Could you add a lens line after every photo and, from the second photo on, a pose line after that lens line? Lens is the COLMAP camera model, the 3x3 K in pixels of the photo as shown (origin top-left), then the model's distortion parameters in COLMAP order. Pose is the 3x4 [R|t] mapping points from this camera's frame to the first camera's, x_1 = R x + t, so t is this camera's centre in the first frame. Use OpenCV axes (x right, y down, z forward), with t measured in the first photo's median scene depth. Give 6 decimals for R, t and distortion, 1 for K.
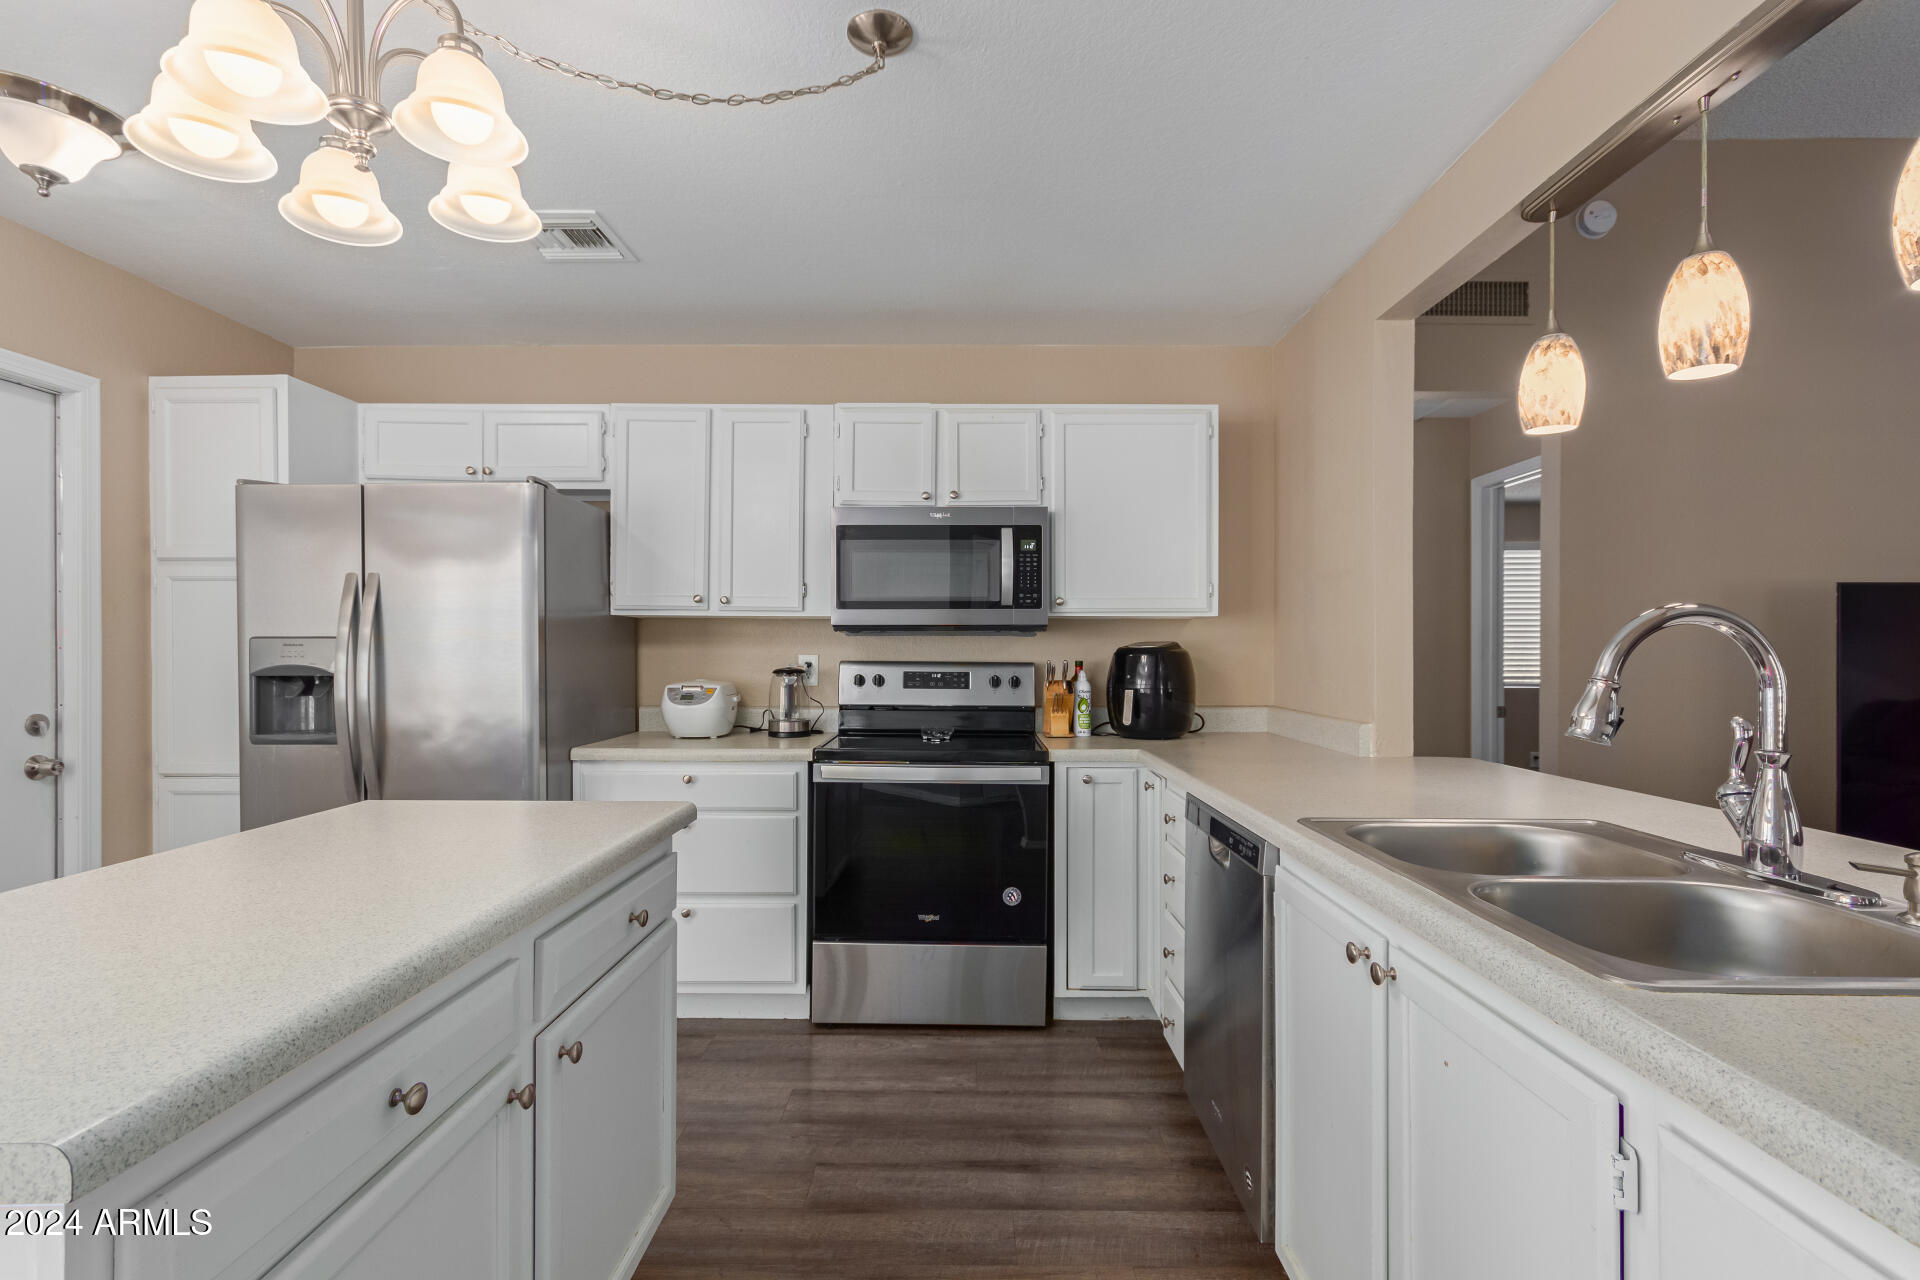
lens RADIAL K [[907.8, 0, 916.7], [0, 907.8, 652.3], [0, 0, 1]] dist [-0.000450, 0.000138]
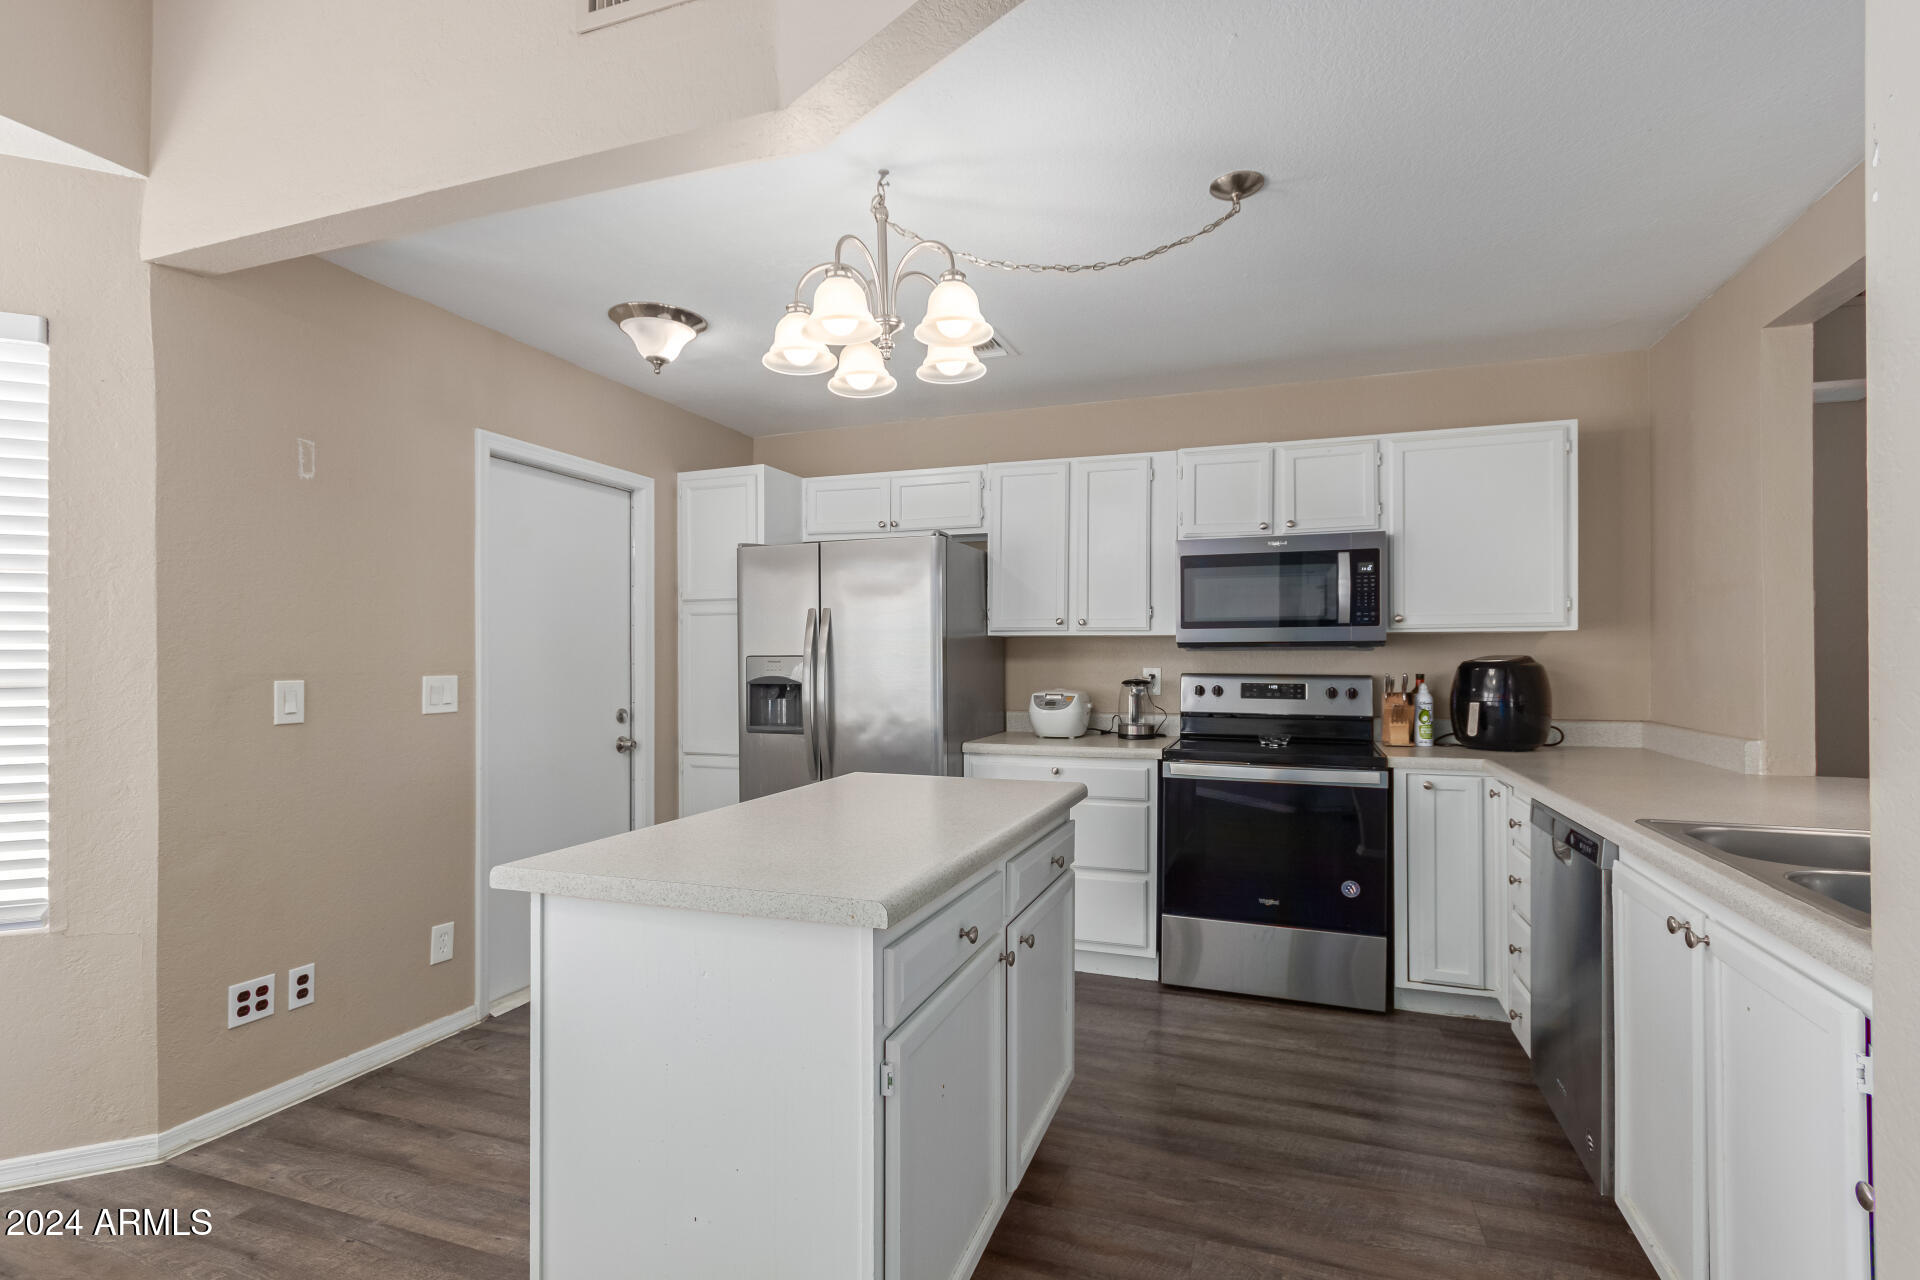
lens RADIAL K [[892.6, 0, 912.8], [0, 892.6, 657.4], [0, 0, 1]] dist [0.005514, 0.000913]
pose [[0.940977, -0.003335, -0.338454, -0.026464], [0.002384, 0.999992, -0.003225, -0.008968], [0.338462, 0.002228, 0.940977, -0.196871]]
